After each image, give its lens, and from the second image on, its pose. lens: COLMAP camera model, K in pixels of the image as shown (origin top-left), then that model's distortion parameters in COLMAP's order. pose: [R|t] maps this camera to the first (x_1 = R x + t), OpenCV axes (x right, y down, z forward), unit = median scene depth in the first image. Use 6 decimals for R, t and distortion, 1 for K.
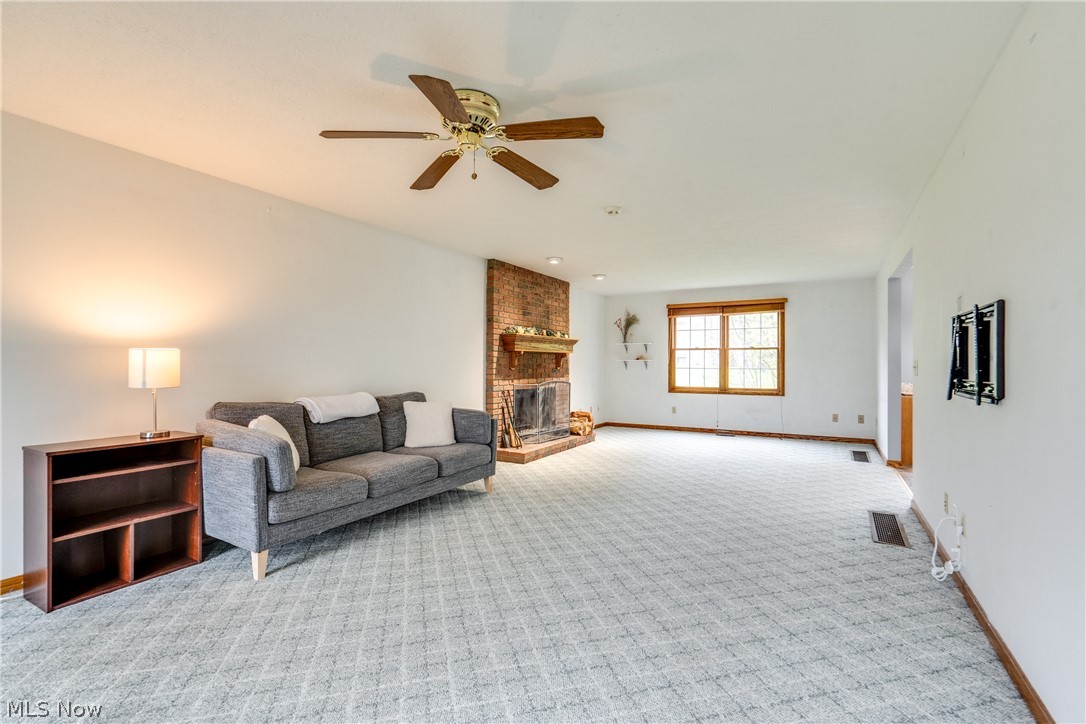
lens RADIAL K [[506.9, 0, 543.0], [0, 506.9, 362.0], [0, 0, 1]] dist [0.000687, 0.000504]
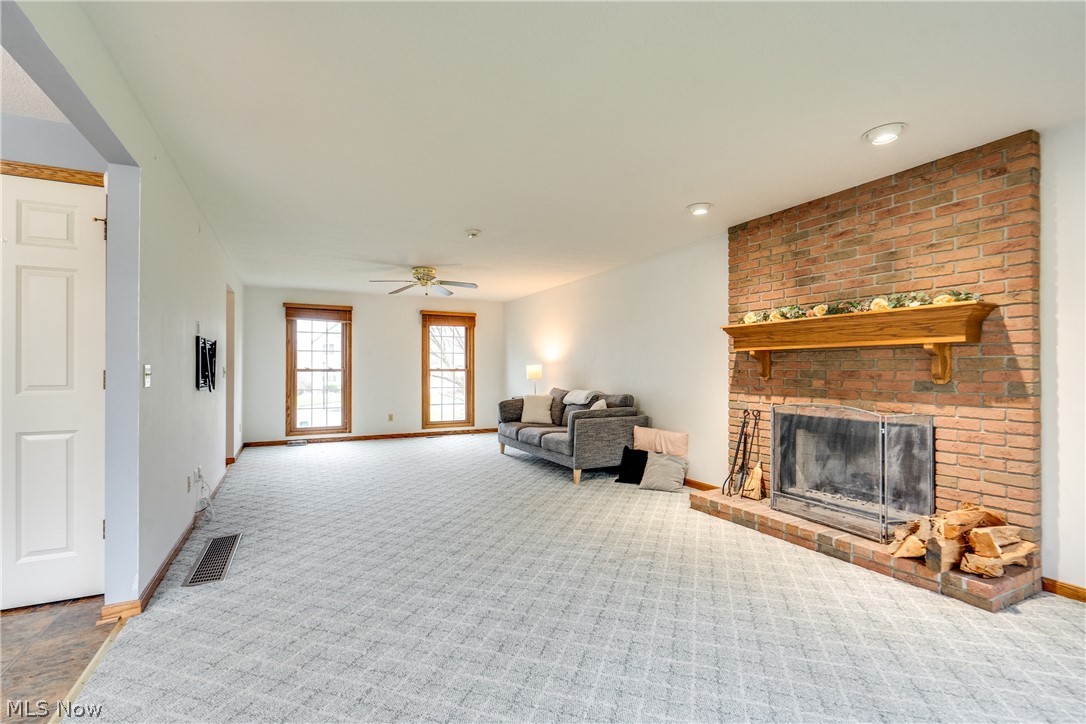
lens RADIAL K [[495.4, 0, 540.0], [0, 495.4, 364.0], [0, 0, 1]] dist [-0.003482, 0.000138]
pose [[-0.568622, -0.012047, -0.822511, 0.617622], [-0.001464, 0.999906, -0.013633, 0.004349], [0.822598, -0.006548, -0.568586, 1.126668]]
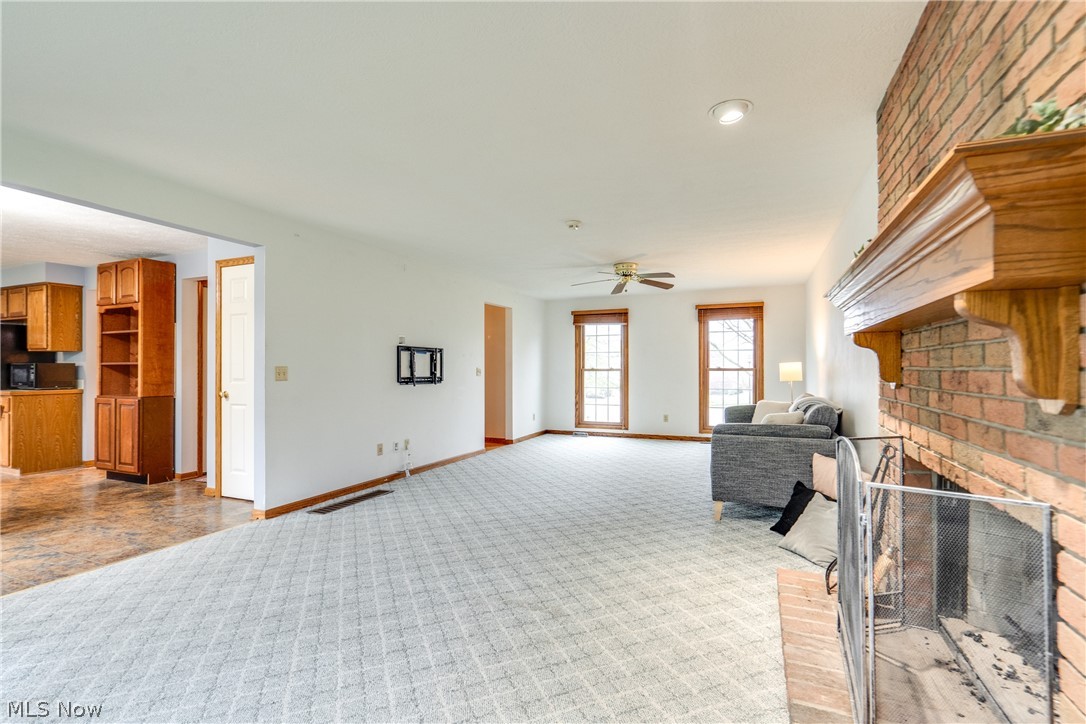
lens RADIAL K [[495.4, 0, 540.0], [0, 495.4, 364.0], [0, 0, 1]] dist [-0.003482, 0.000138]
pose [[-0.996529, 0.001252, -0.083237, 0.189960], [0.002257, 0.999926, -0.011979, 0.003506], [0.083216, -0.012125, -0.996458, 1.306761]]
